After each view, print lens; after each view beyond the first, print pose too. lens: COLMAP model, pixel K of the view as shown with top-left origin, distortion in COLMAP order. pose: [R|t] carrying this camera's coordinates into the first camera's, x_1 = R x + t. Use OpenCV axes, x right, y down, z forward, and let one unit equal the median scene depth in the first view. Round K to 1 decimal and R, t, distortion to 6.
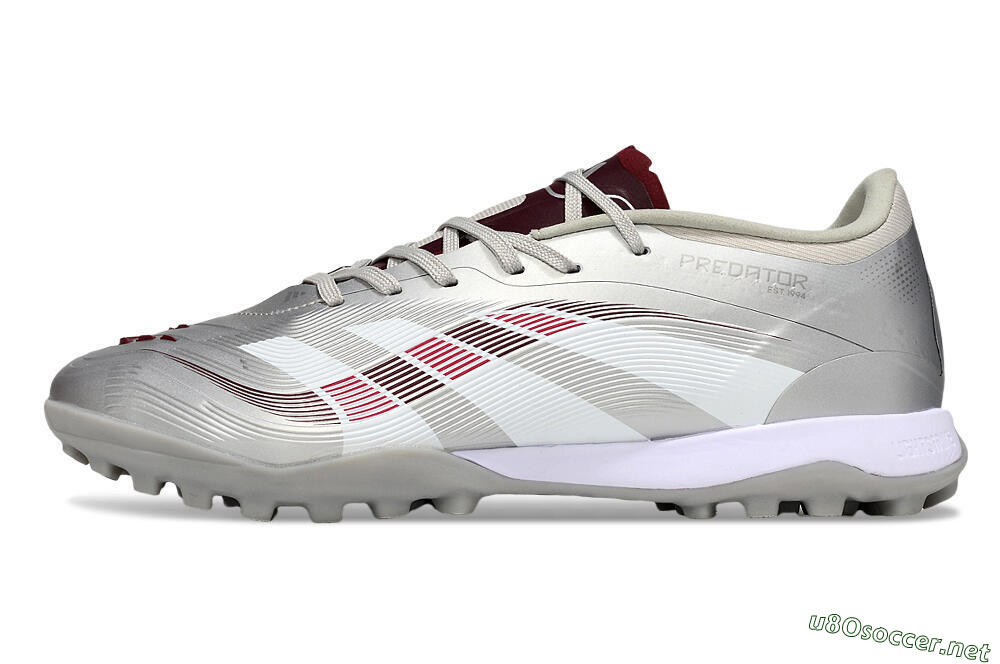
lens RADIAL K [[1033.2, 0, 500.0], [0, 1033.2, 332.0], [0, 0, 1]] dist [0.000798, 0.004442]
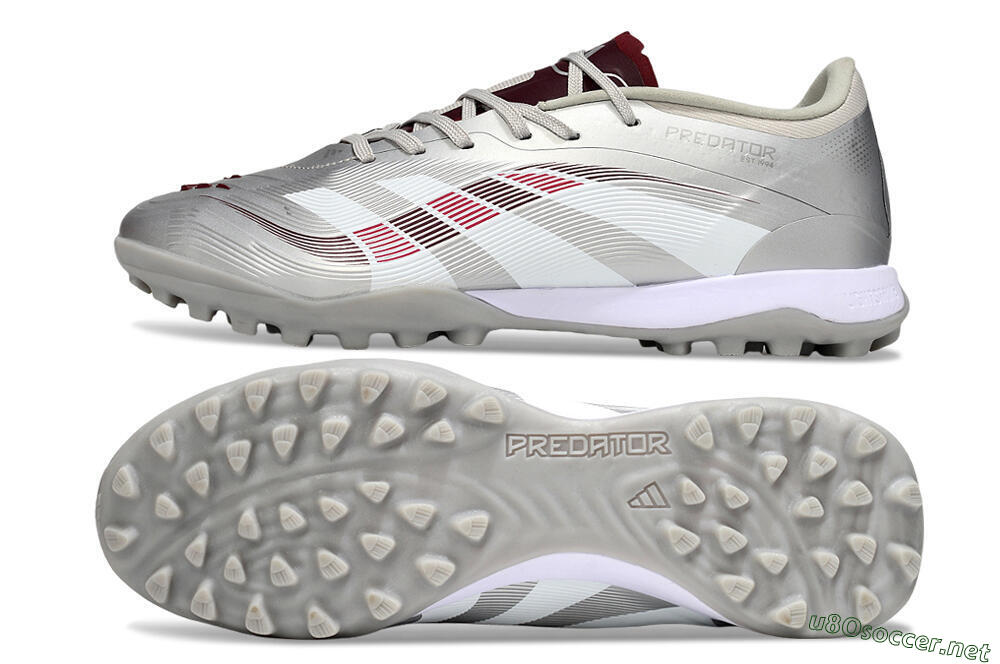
lens RADIAL K [[1033.2, 0, 500.0], [0, 1033.2, 332.0], [0, 0, 1]] dist [0.000798, 0.004442]
pose [[0.999596, 0.027913, -0.005291, 0.000398], [-0.026824, 0.988624, 0.147995, -0.012368], [0.009361, -0.147794, 0.988974, -0.165367]]
